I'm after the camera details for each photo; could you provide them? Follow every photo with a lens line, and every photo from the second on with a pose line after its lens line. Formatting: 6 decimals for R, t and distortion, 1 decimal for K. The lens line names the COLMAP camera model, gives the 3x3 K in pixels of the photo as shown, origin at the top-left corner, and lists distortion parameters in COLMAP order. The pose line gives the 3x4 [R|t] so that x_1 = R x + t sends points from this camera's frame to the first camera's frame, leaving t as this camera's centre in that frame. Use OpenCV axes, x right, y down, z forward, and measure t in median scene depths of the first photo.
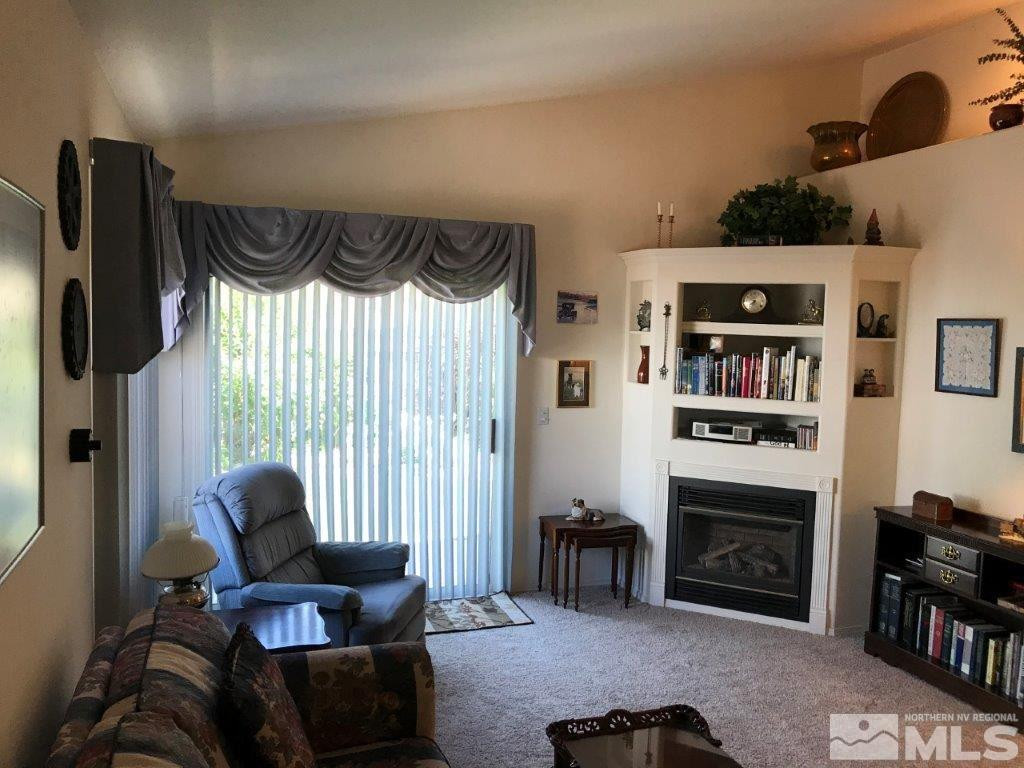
lens RADIAL K [[836.1, 0, 511.5], [0, 836.1, 380.0], [0, 0, 1]] dist [0.090407, -0.142755]
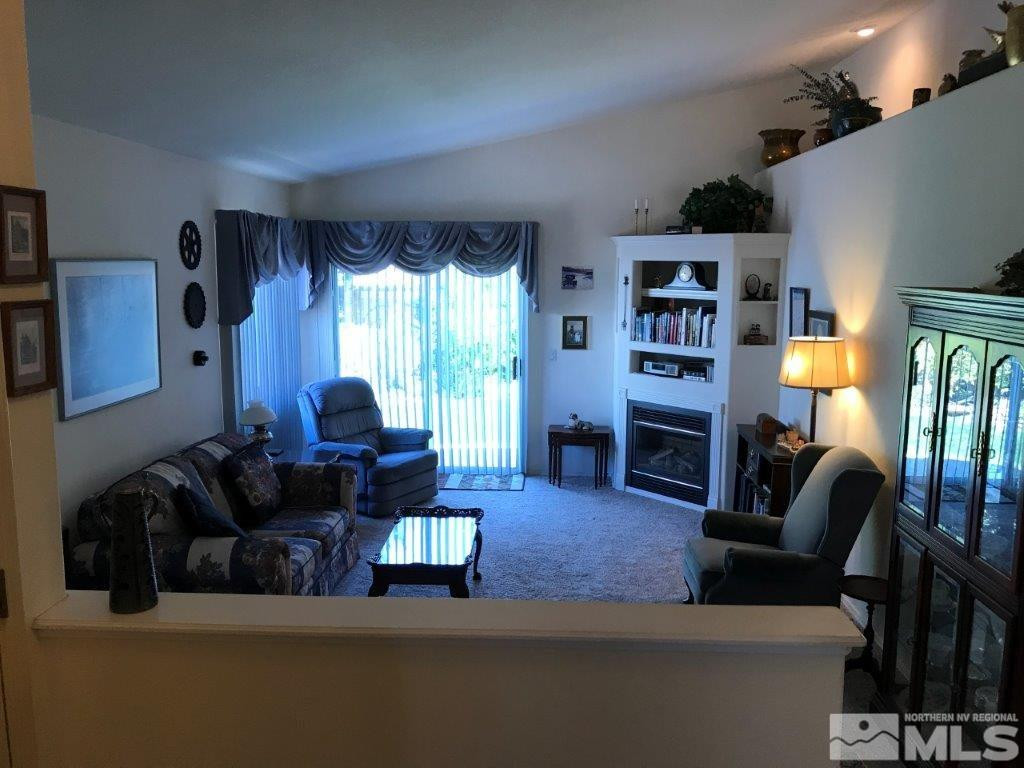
lens RADIAL K [[836.1, 0, 511.5], [0, 836.1, 380.0], [0, 0, 1]] dist [0.090407, -0.142755]
pose [[0.929547, 0.033426, -0.367185, 0.545022], [-0.009292, 0.997690, 0.067299, -0.010597], [0.368586, -0.059146, 0.927710, -0.385472]]
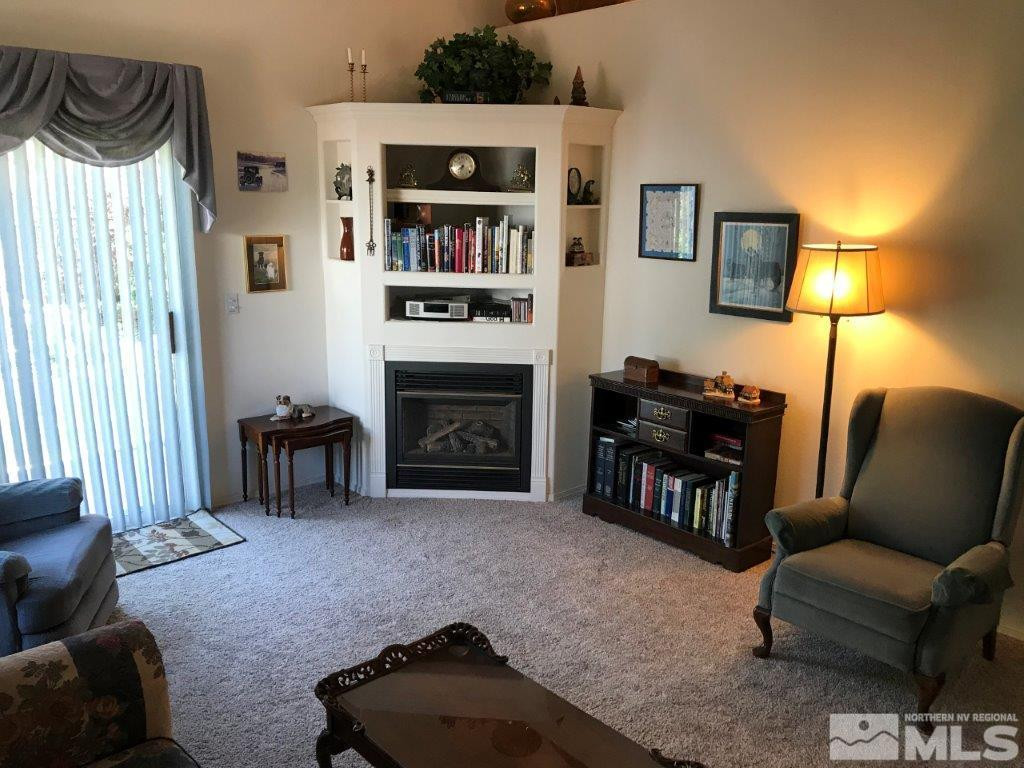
lens RADIAL K [[836.1, 0, 511.5], [0, 836.1, 380.0], [0, 0, 1]] dist [0.090407, -0.142755]
pose [[0.920611, -0.097234, 0.378181, -0.035595], [0.036758, 0.985780, 0.163972, -0.011675], [-0.388747, -0.137053, 0.911094, 0.107430]]
